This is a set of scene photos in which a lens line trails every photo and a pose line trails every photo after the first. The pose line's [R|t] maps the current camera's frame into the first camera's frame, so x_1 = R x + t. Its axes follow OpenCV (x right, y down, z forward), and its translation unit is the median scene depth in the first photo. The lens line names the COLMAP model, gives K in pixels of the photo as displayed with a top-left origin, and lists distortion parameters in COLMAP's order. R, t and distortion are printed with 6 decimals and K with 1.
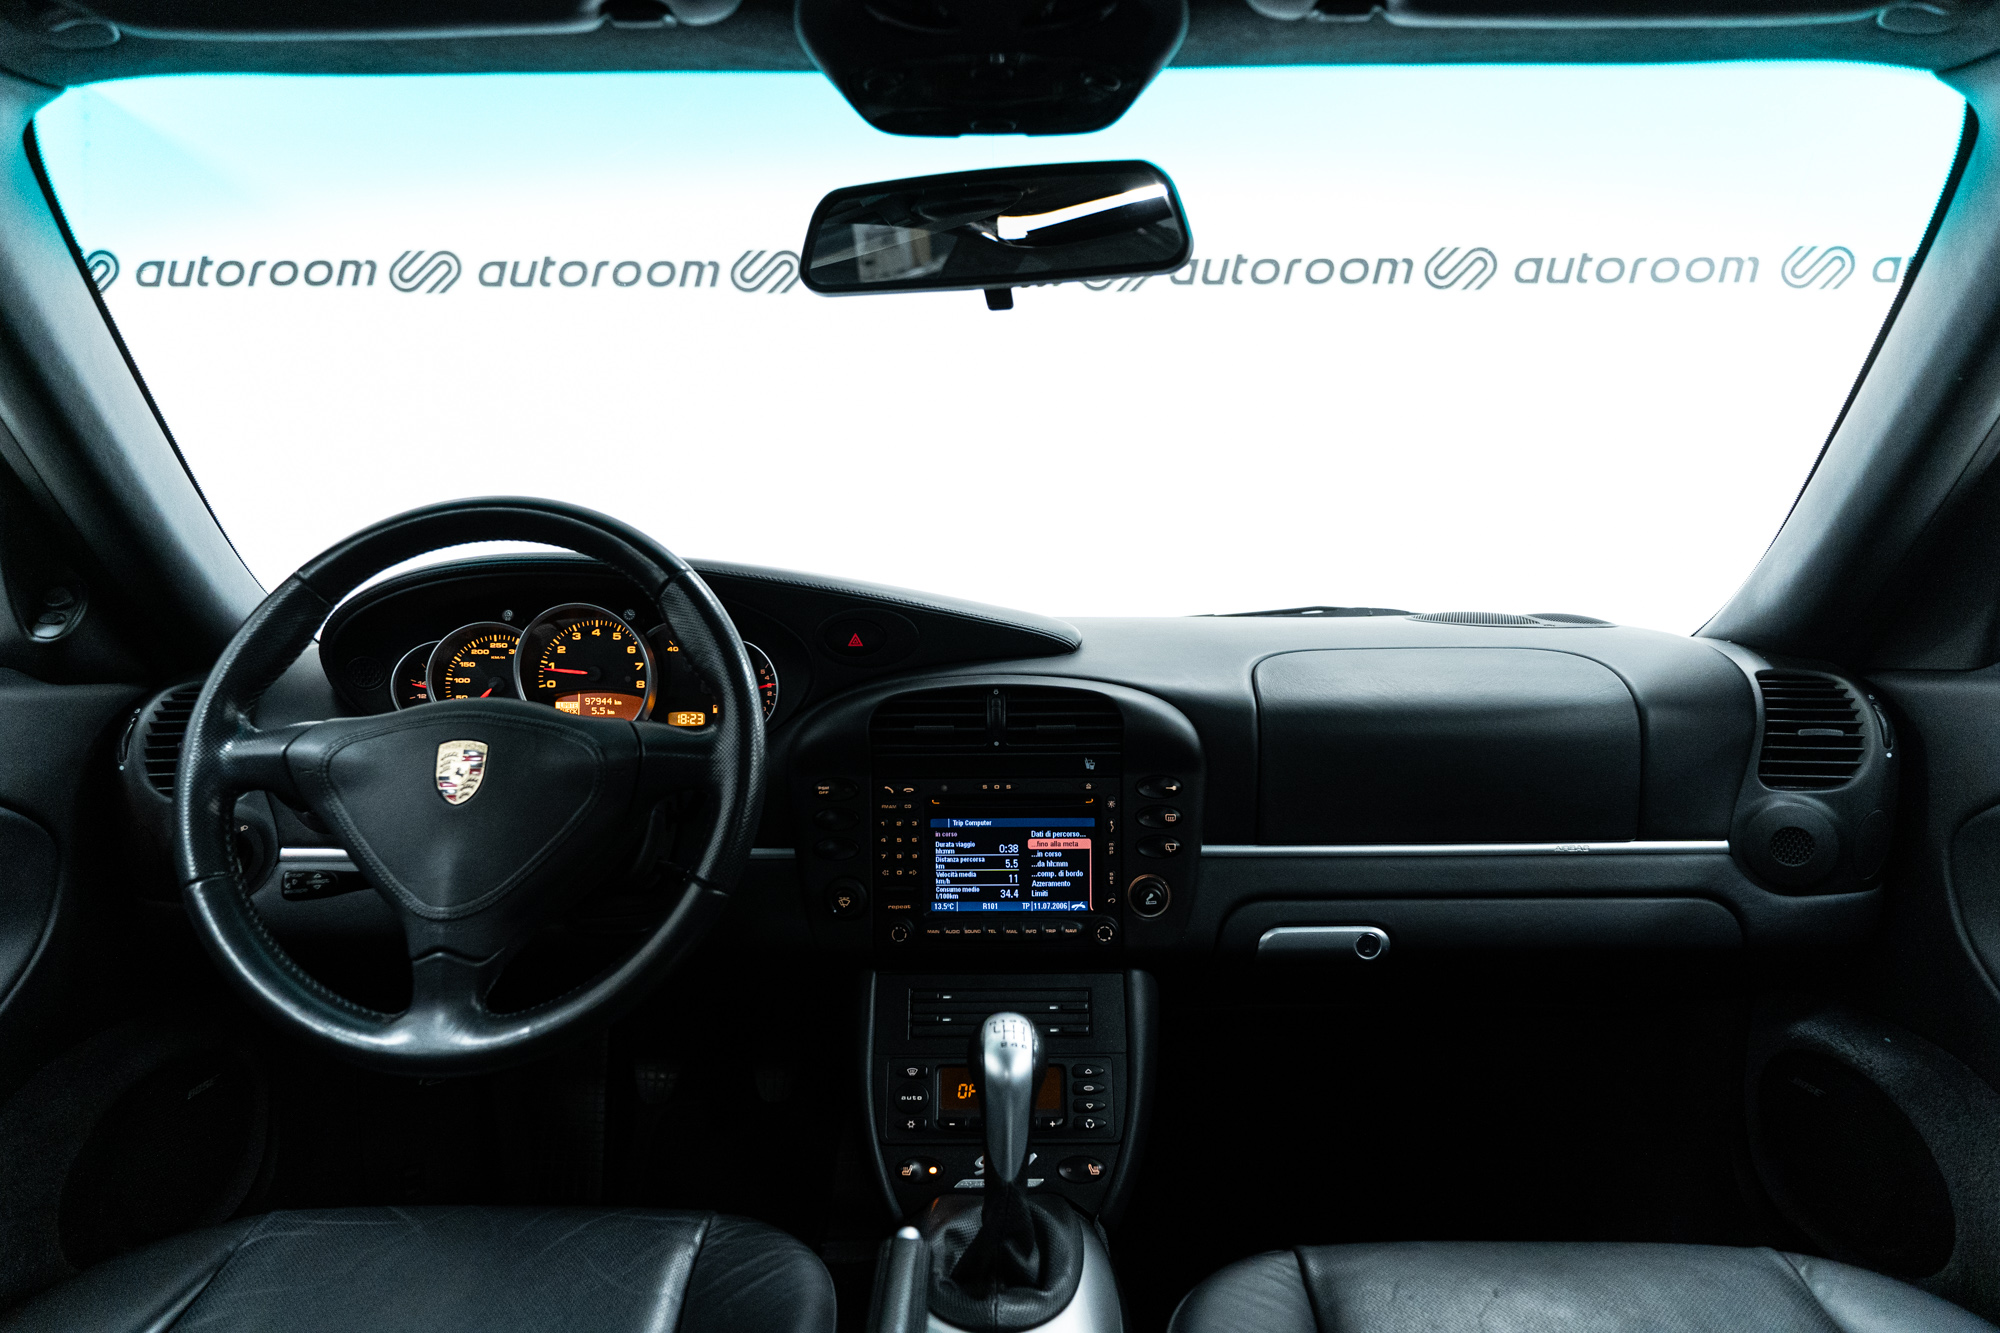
lens RADIAL K [[1180.0, 0, 998.4], [0, 1180.0, 675.9], [0, 0, 1]] dist [-0.002157, 0.008845]
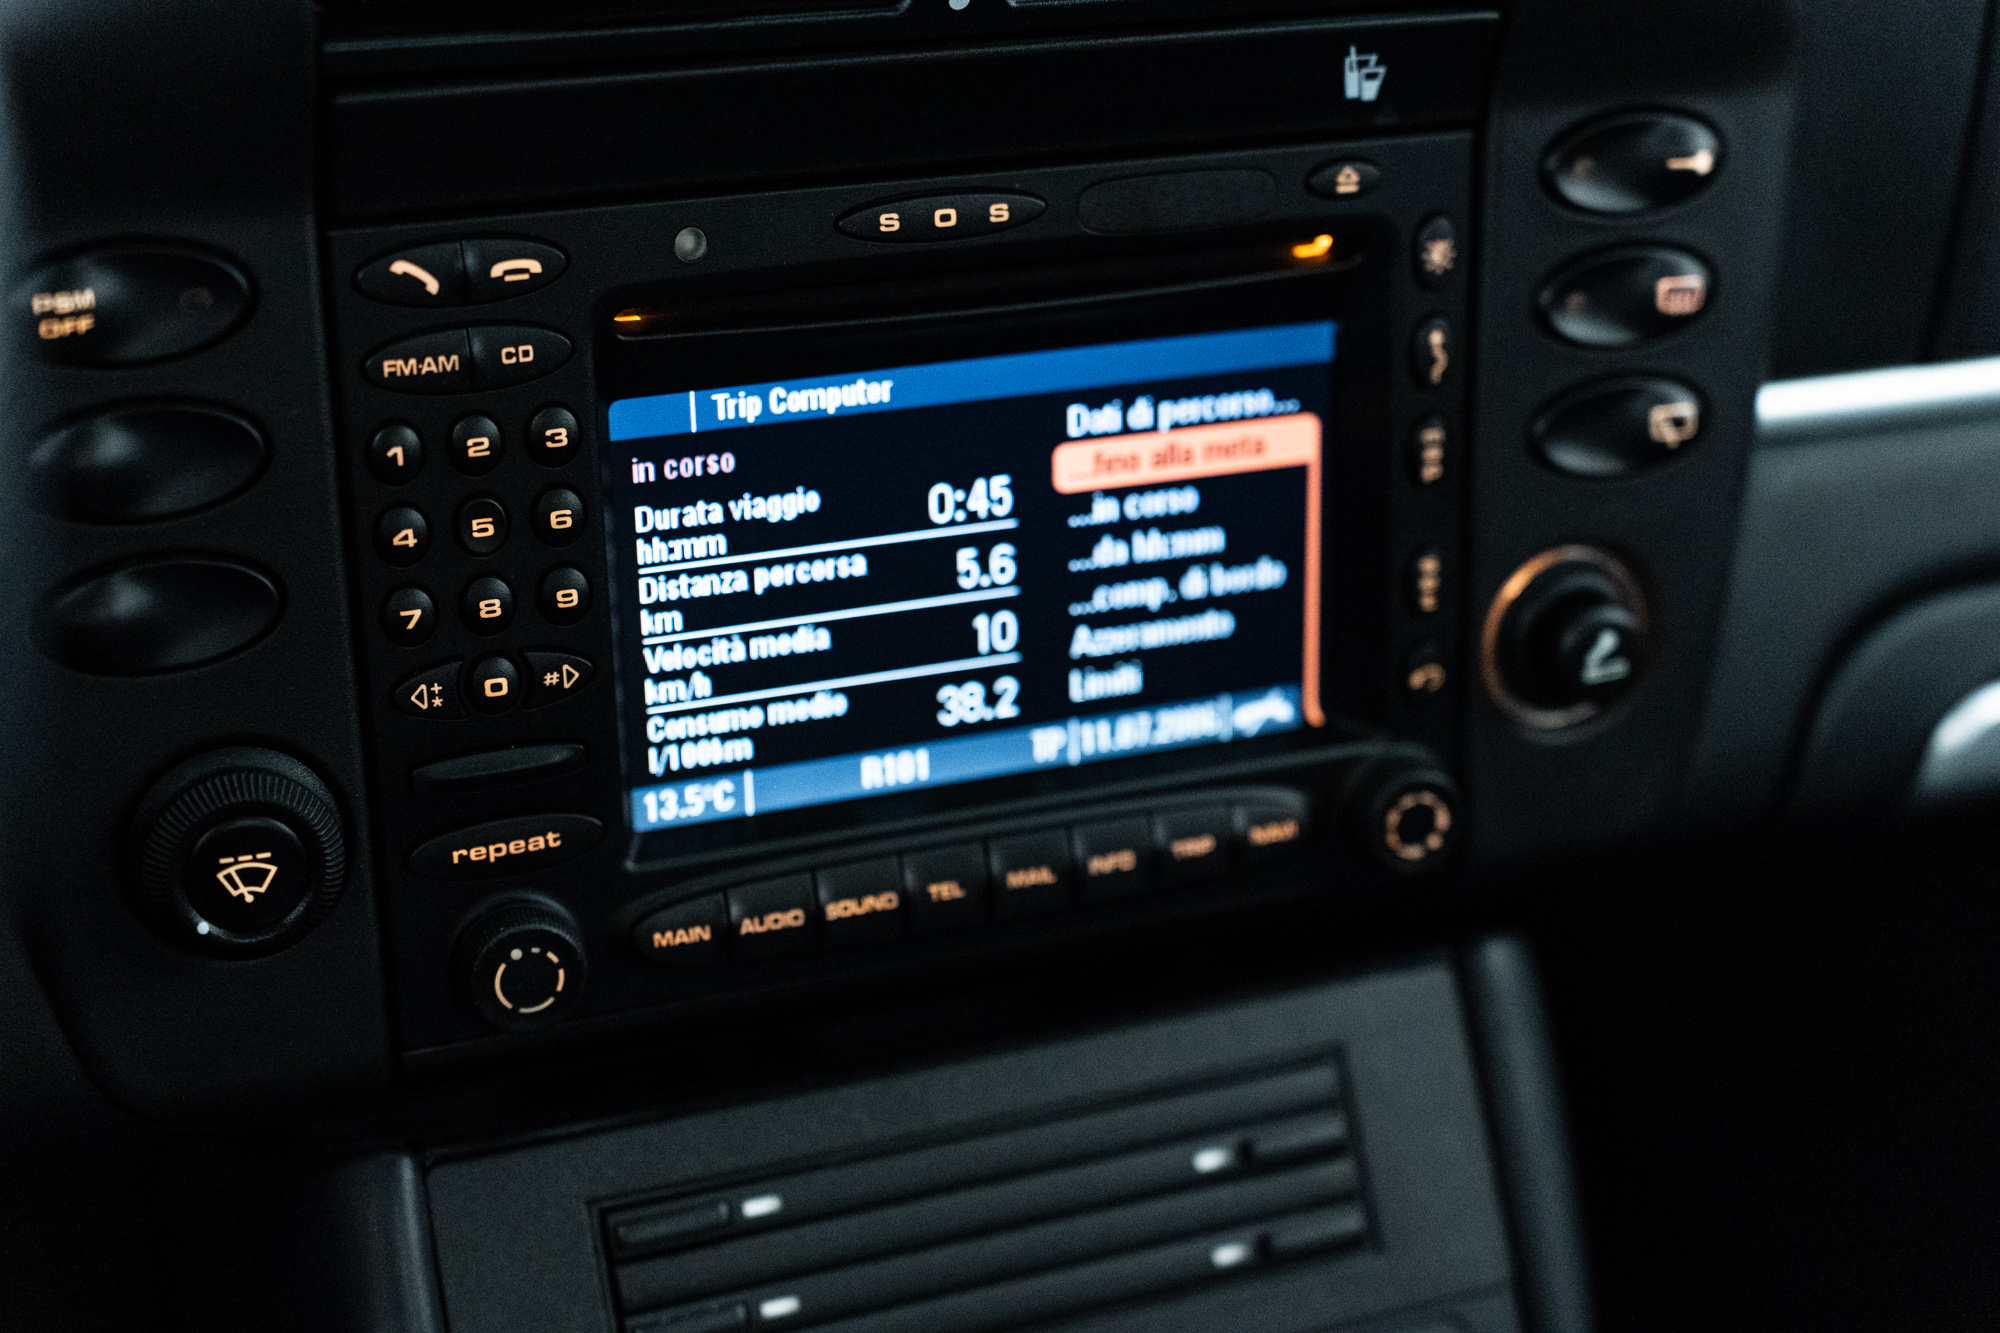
lens RADIAL K [[2988.6, 0, 1006.9], [0, 2988.6, 665.0], [0, 0, 1]] dist [0.014740, 0.000000]
pose [[0.919092, -0.133957, 0.370575, -0.189723], [0.018260, 0.953911, 0.299534, 0.013888], [-0.393621, -0.268532, 0.879178, 0.520816]]
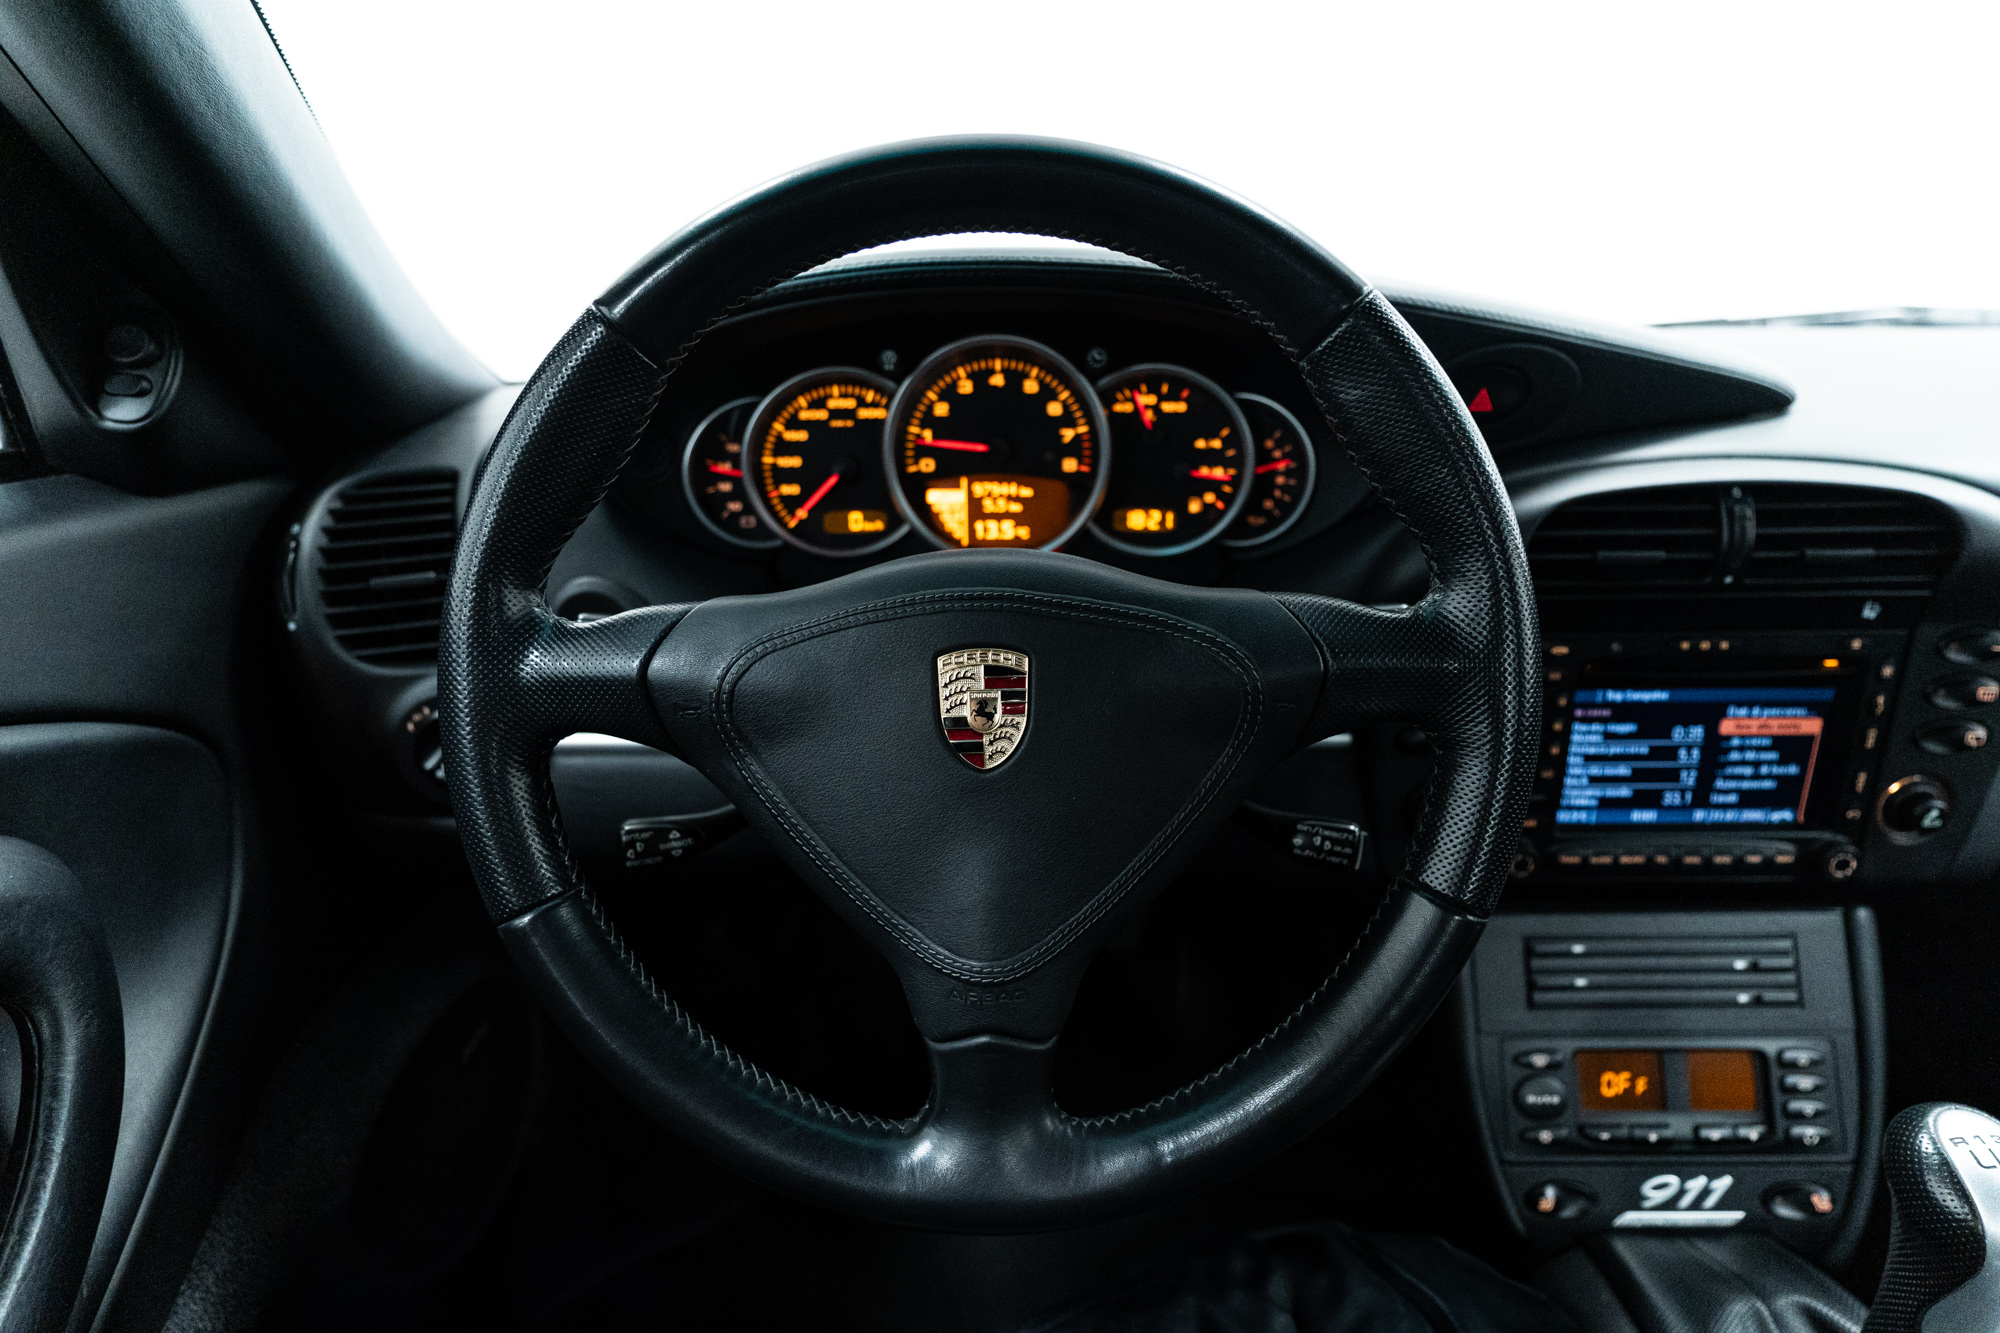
lens RADIAL K [[1113.9, 0, 1008.1], [0, 1113.9, 672.3], [0, 0, 1]] dist [0.001473, 0.001049]
pose [[0.999967, -0.006096, -0.005432, -0.360165], [0.007406, 0.957281, 0.289063, -0.063711], [0.003438, -0.289094, 0.957295, 0.431384]]
